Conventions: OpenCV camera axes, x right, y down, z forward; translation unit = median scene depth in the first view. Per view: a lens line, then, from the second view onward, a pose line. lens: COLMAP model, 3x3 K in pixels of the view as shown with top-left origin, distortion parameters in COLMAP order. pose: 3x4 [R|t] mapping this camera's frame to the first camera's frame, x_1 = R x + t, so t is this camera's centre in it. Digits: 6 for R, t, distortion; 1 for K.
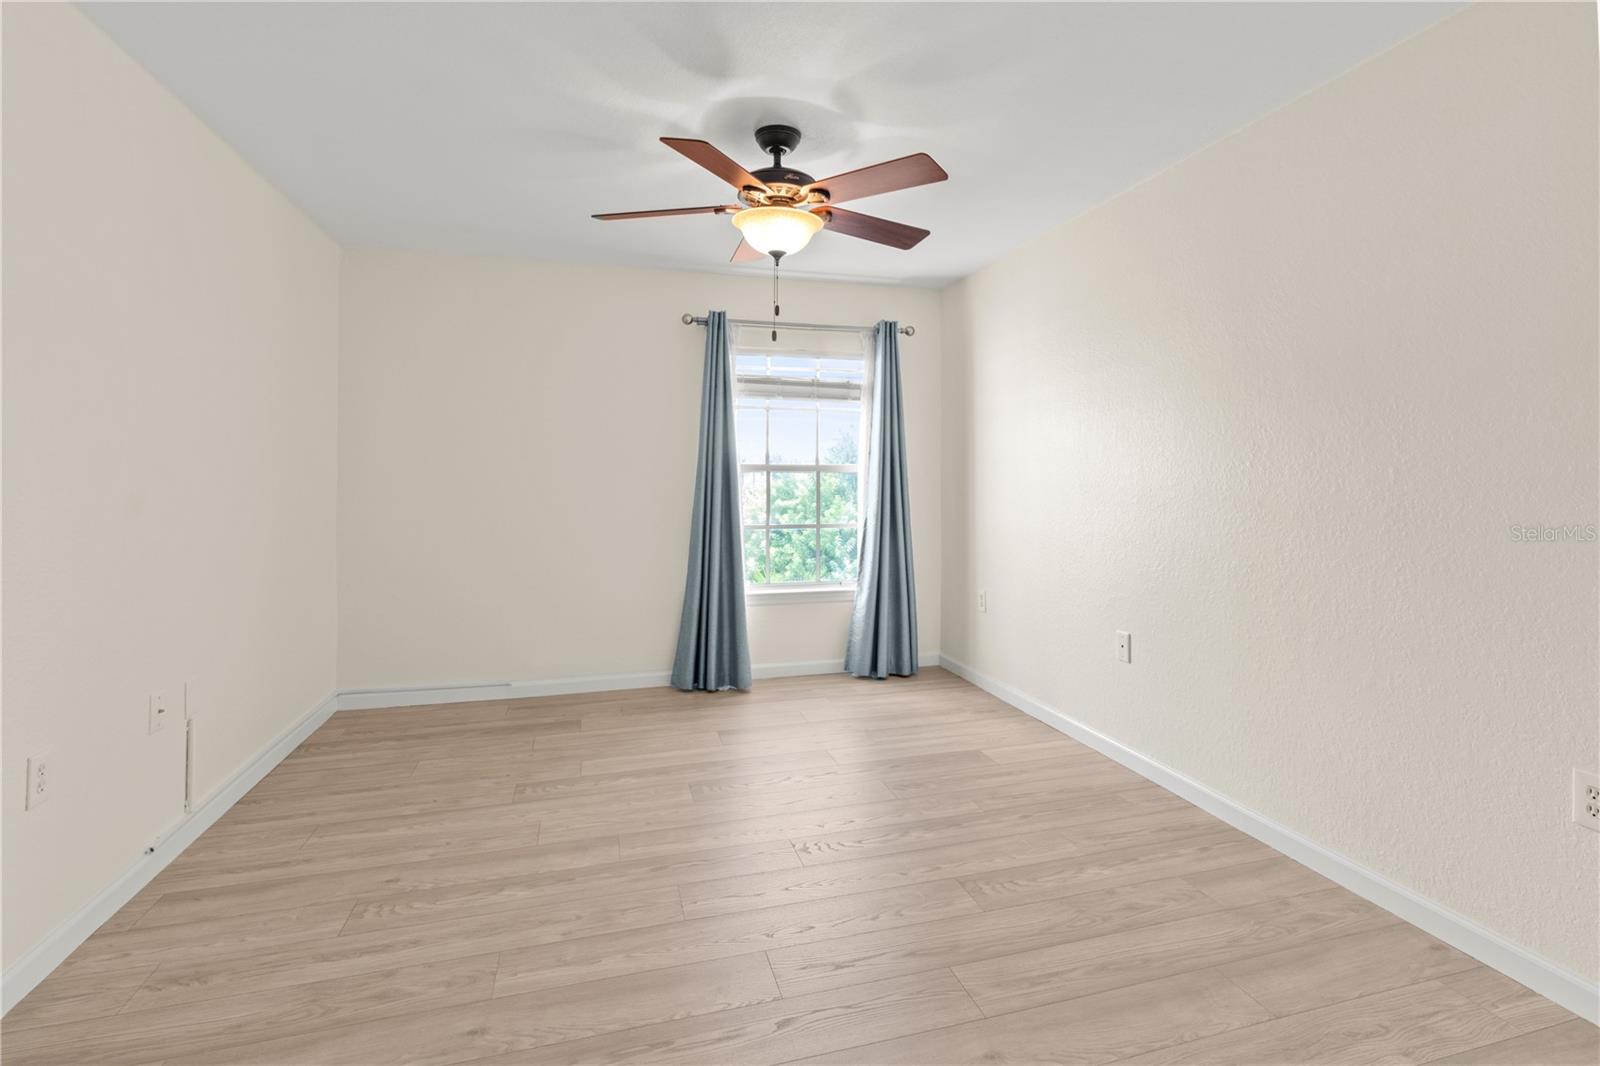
lens RADIAL K [[764.7, 0, 819.8], [0, 764.7, 459.8], [0, 0, 1]] dist [-0.000573, -0.000157]
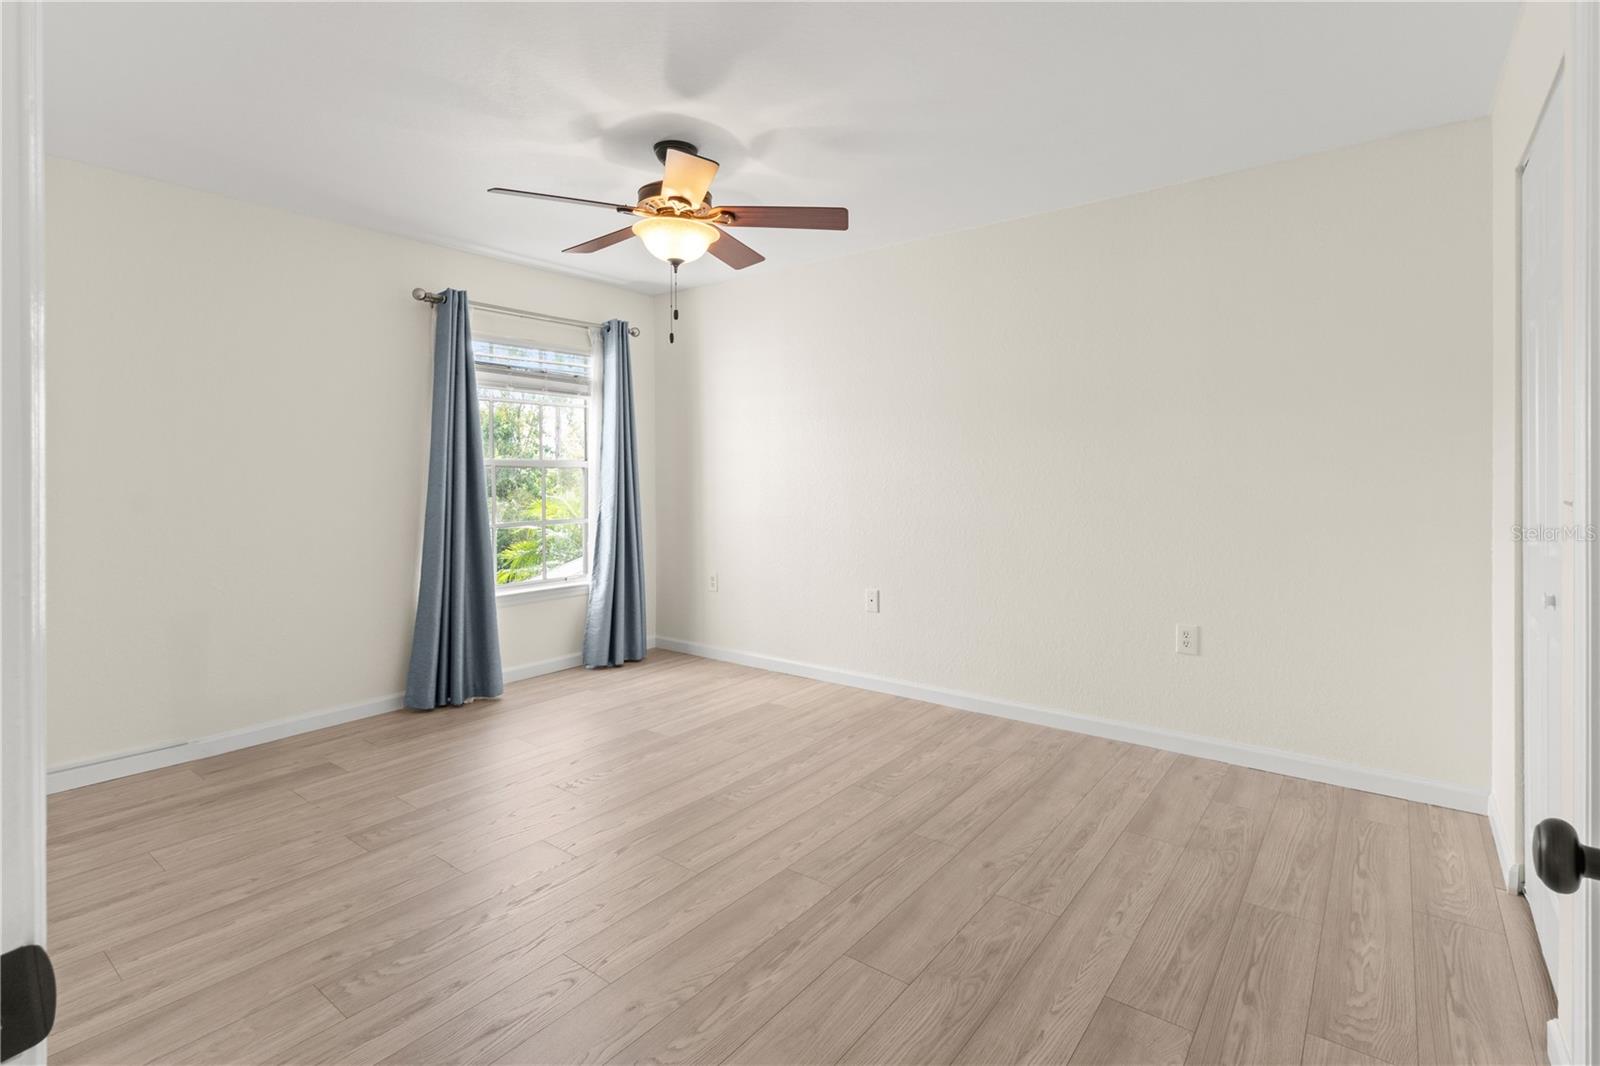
lens RADIAL K [[759.2, 0, 821.6], [0, 759.2, 468.1], [0, 0, 1]] dist [-0.003028, 0.000126]
pose [[0.800774, -0.000236, 0.598966, -0.346609], [-0.008702, 0.999890, 0.012029, 0.003029], [-0.598903, -0.014844, 0.800684, 0.015930]]
